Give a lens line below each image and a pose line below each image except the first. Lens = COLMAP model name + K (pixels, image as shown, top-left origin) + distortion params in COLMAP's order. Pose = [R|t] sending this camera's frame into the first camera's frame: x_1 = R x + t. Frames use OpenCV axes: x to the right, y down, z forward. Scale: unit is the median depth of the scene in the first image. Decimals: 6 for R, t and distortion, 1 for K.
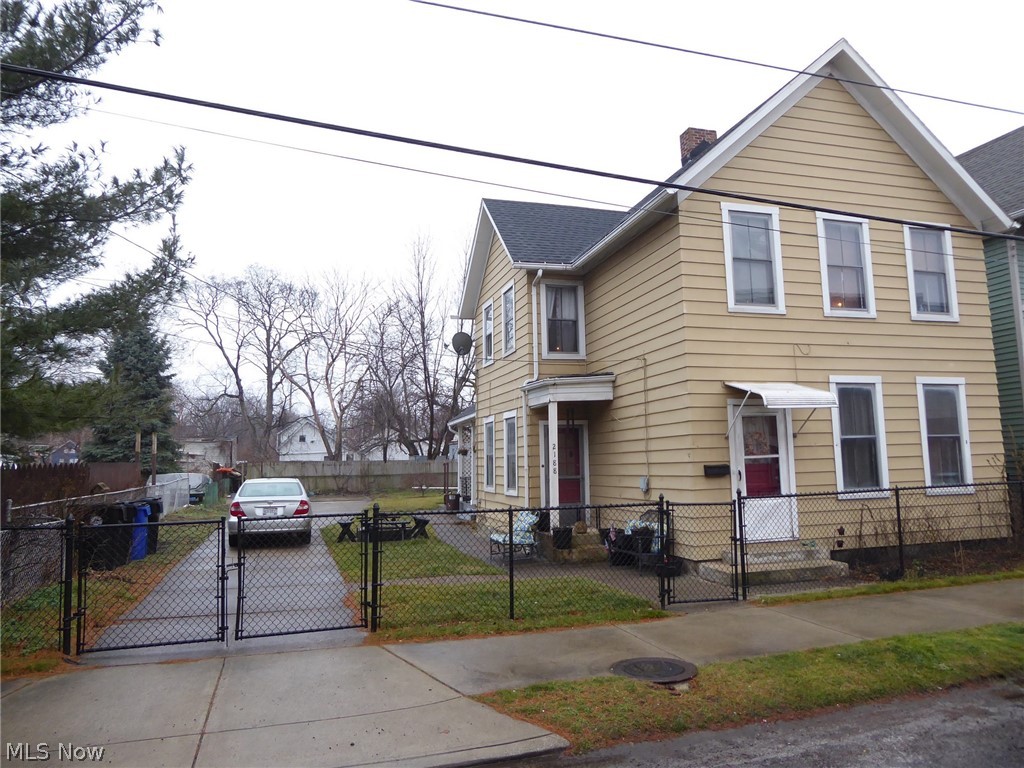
lens RADIAL K [[741.6, 0, 512.0], [0, 741.6, 384.0], [0, 0, 1]] dist [-0.040432, 0.032211]
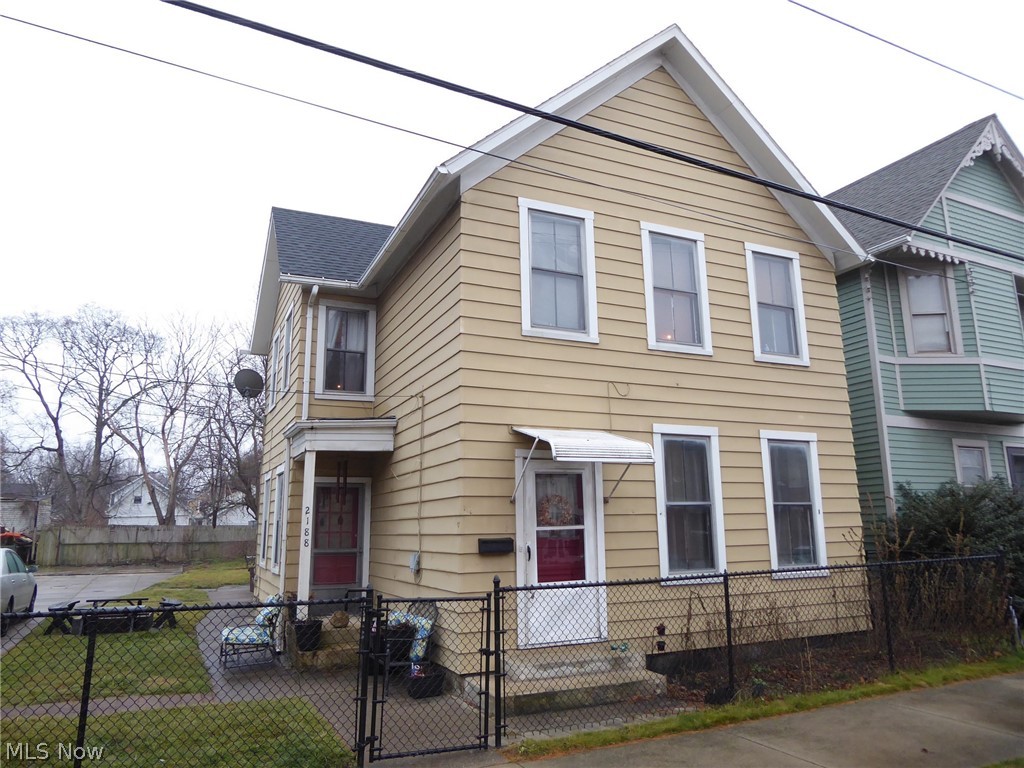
lens RADIAL K [[741.6, 0, 512.0], [0, 741.6, 384.0], [0, 0, 1]] dist [-0.040432, 0.032211]
pose [[0.989227, 0.037240, 0.141574, 0.164926], [-0.024506, 0.995581, -0.090649, 0.020775], [-0.144324, 0.086203, 0.985769, 0.235899]]
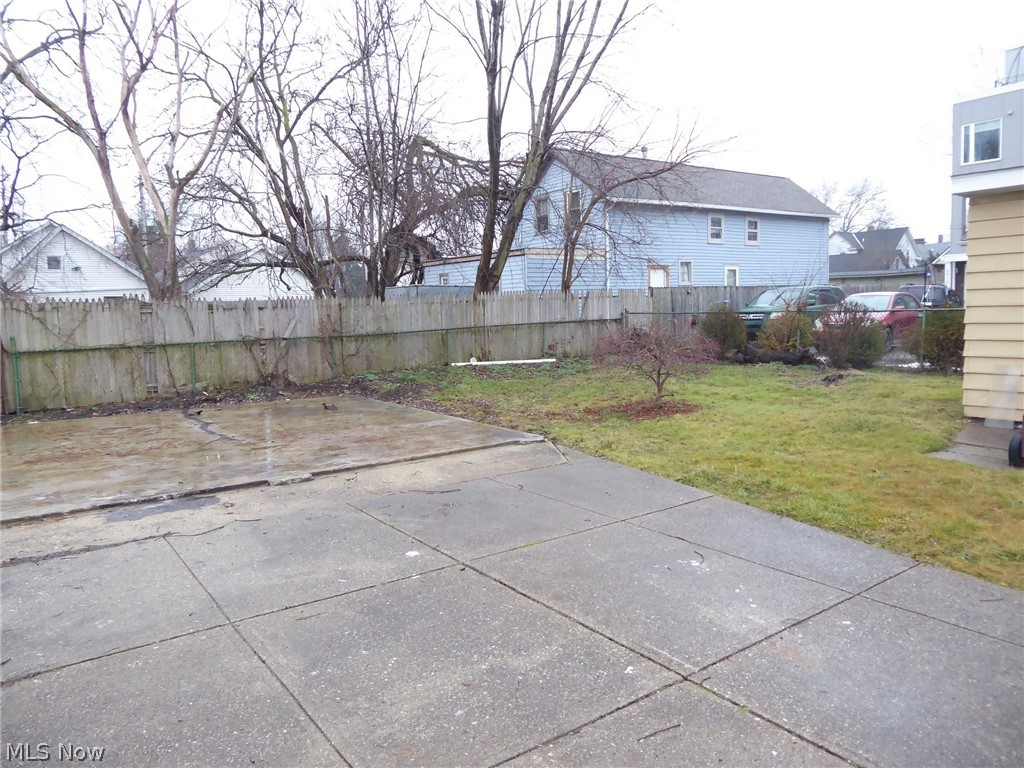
lens RADIAL K [[741.6, 0, 512.0], [0, 741.6, 384.0], [0, 0, 1]] dist [-0.040432, 0.032211]
pose [[0.945322, -0.041088, 0.323541, -0.771136], [-0.025103, 0.979922, 0.197792, 0.244172], [-0.325172, -0.195099, 0.925310, 2.122295]]
